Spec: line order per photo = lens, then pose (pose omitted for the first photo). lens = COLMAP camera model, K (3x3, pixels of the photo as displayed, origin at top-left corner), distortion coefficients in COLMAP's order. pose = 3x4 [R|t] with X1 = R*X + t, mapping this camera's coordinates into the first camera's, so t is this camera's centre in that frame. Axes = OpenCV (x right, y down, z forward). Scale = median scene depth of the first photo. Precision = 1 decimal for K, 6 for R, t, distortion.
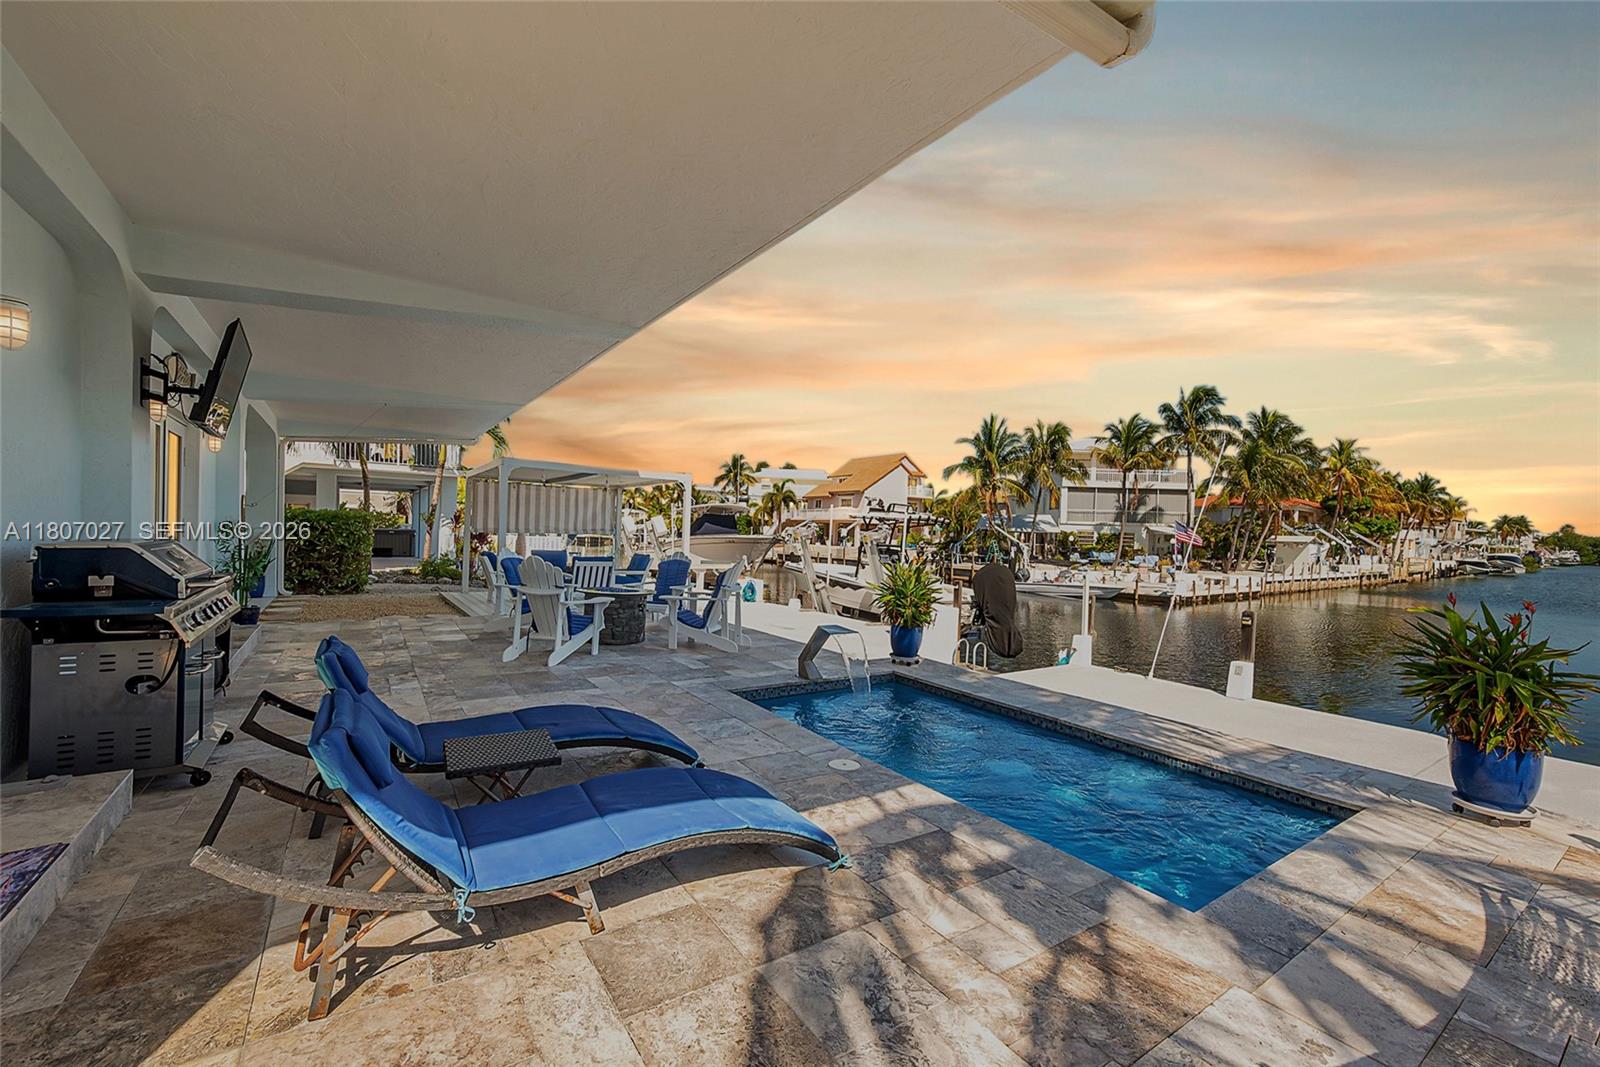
lens RADIAL K [[639.2, 0, 804.9], [0, 639.2, 545.9], [0, 0, 1]] dist [-0.000593, -0.000210]
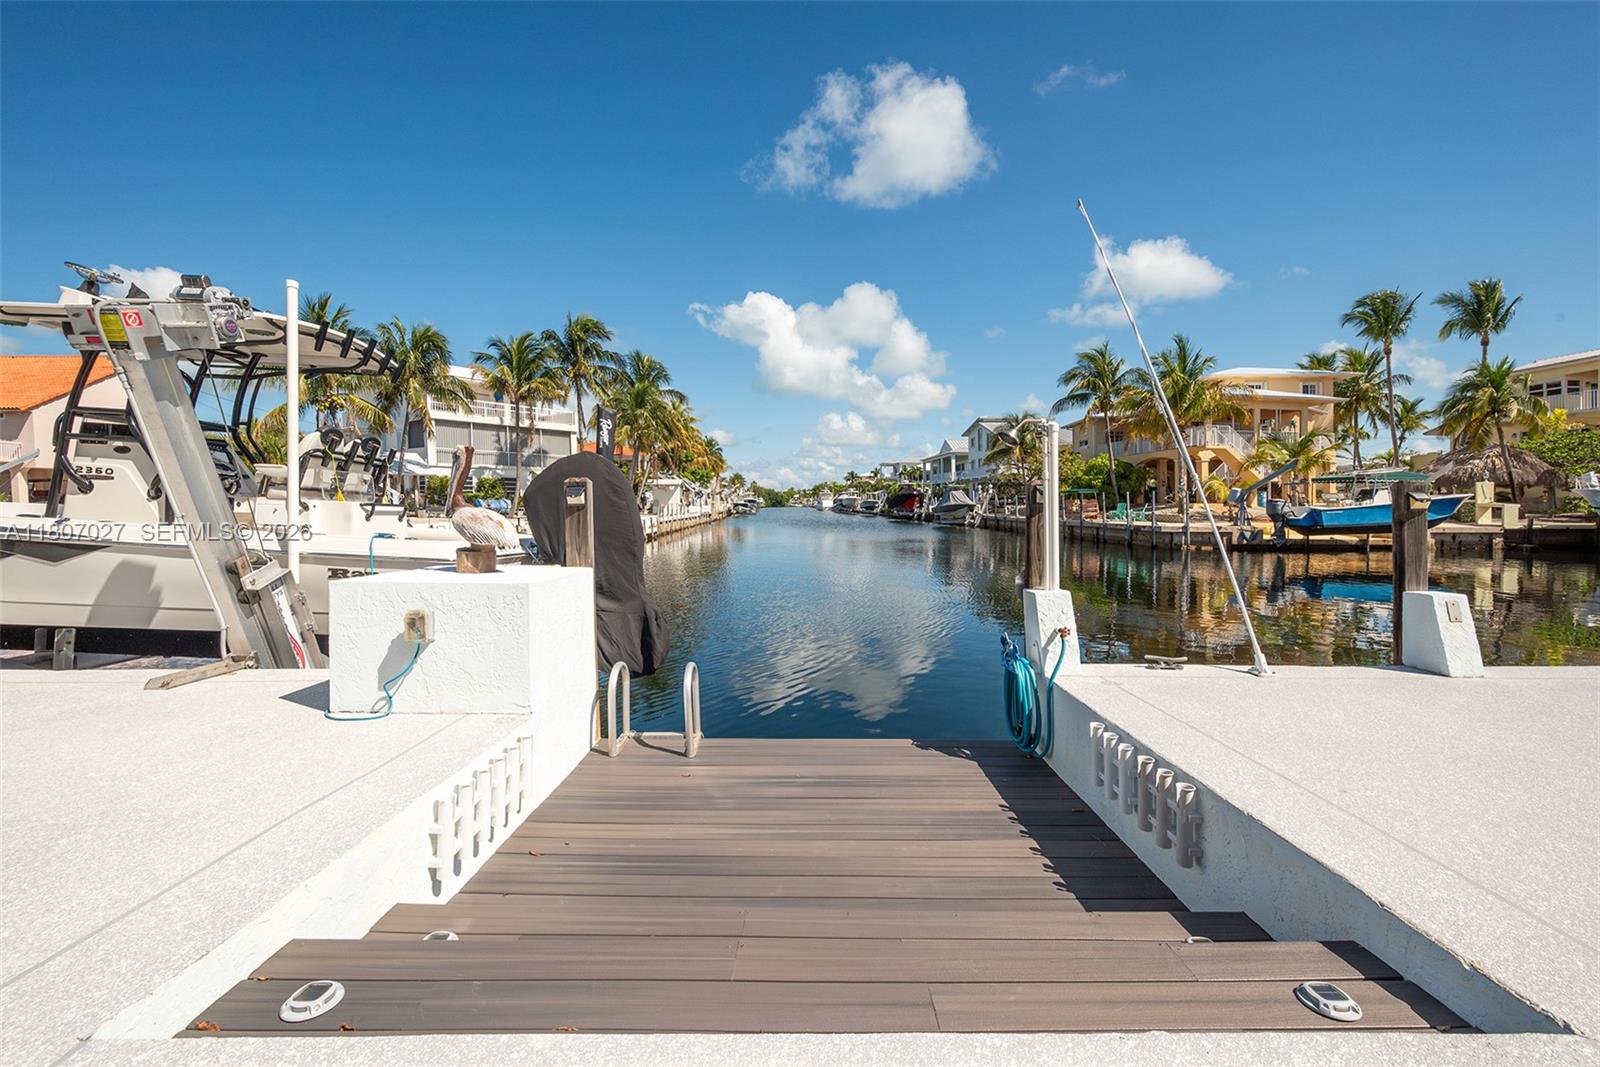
lens RADIAL K [[639.2, 0, 809.3], [0, 639.2, 532.4], [0, 0, 1]] dist [-0.000593, -0.000210]
pose [[0.560590, -0.070839, 0.825058, 0.012525], [0.036809, 0.997481, 0.060633, 0.017807], [-0.827275, -0.003621, 0.561786, 0.205335]]
